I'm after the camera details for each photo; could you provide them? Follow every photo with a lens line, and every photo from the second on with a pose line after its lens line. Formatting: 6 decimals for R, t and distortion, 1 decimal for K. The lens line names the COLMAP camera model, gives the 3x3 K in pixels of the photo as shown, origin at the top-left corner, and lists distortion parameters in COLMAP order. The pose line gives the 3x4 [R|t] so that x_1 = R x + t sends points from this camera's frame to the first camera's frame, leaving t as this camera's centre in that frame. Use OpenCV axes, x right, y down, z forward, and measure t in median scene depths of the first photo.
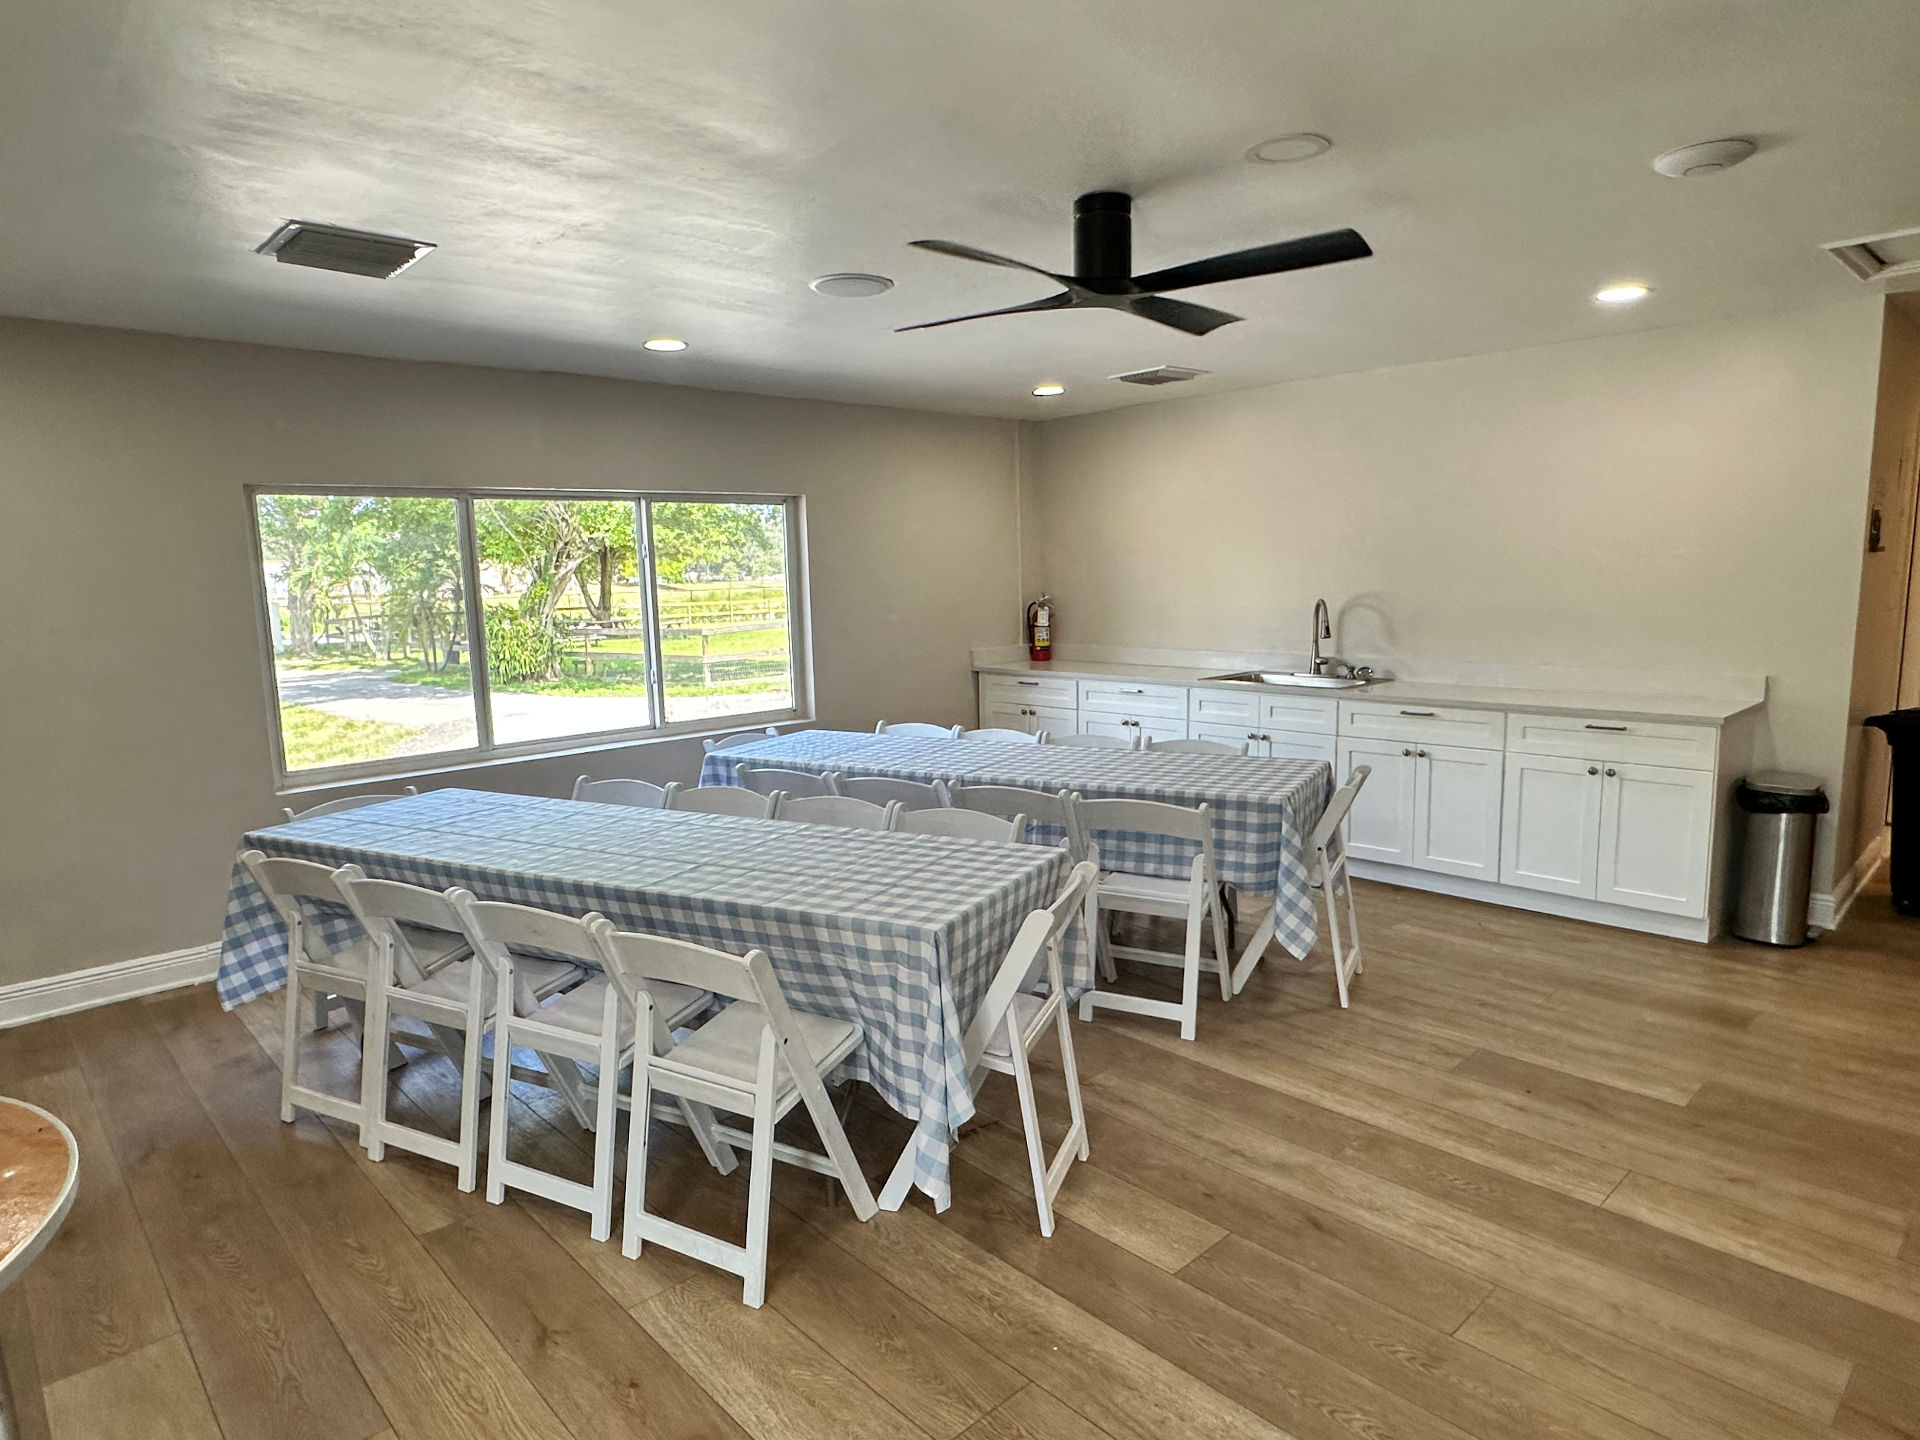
lens RADIAL K [[1107.5, 0, 963.4], [0, 1107.5, 720.0], [0, 0, 1]] dist [0.002102, 0.000660]
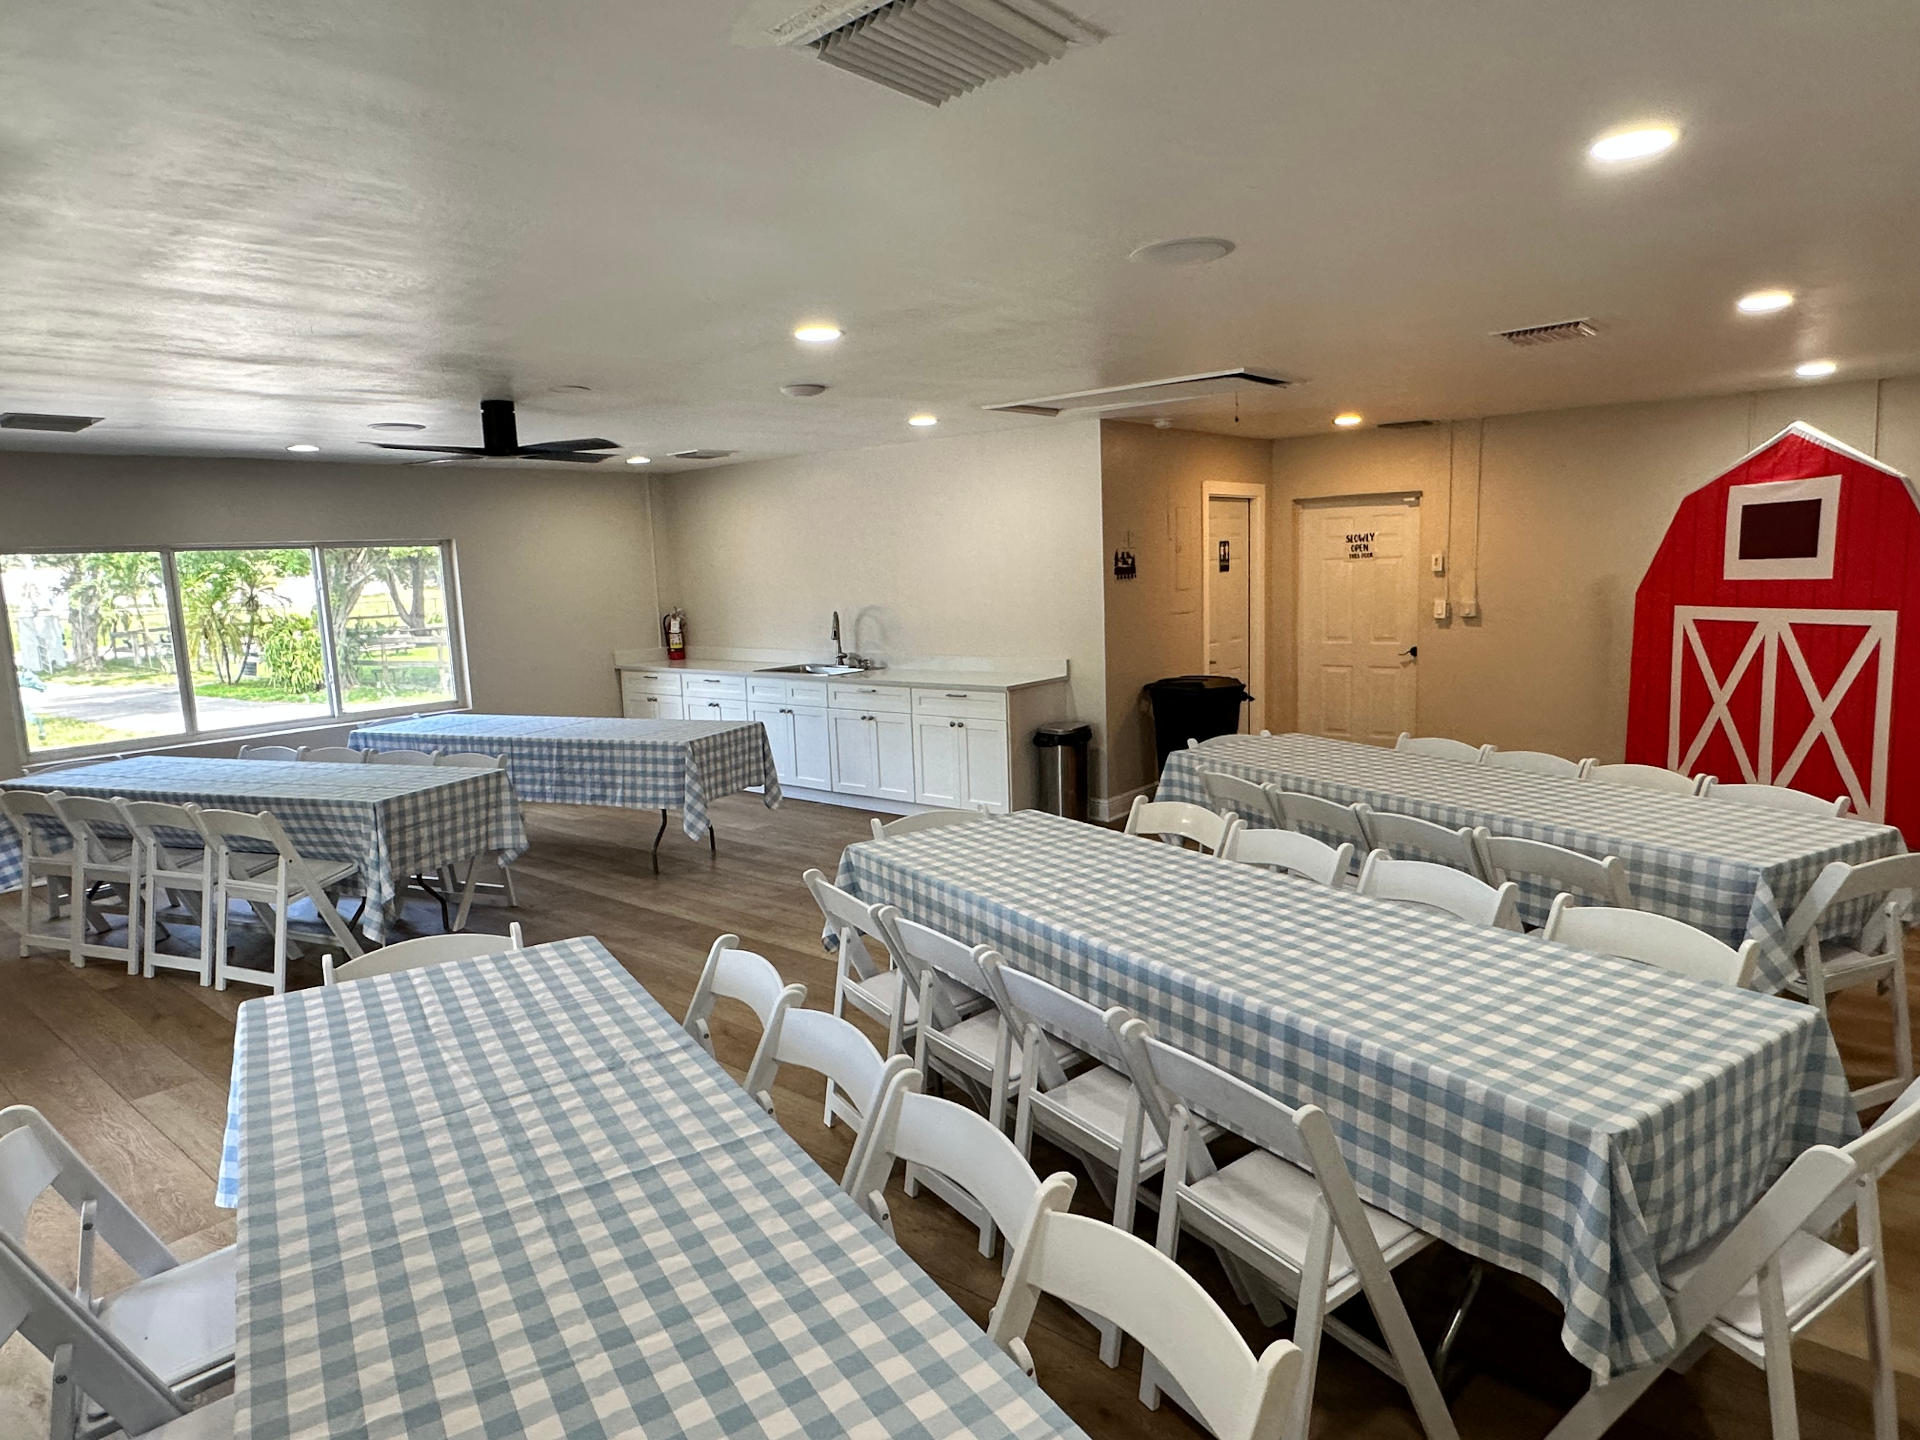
lens RADIAL K [[1171.4, 0, 959.8], [0, 1171.4, 719.4], [0, 0, 1]] dist [0.001885, 0.007458]
pose [[0.995234, -0.027708, 0.093494, 0.371335], [0.027914, 0.999610, -0.000906, 0.035308], [-0.093433, 0.003511, 0.995619, -0.520787]]
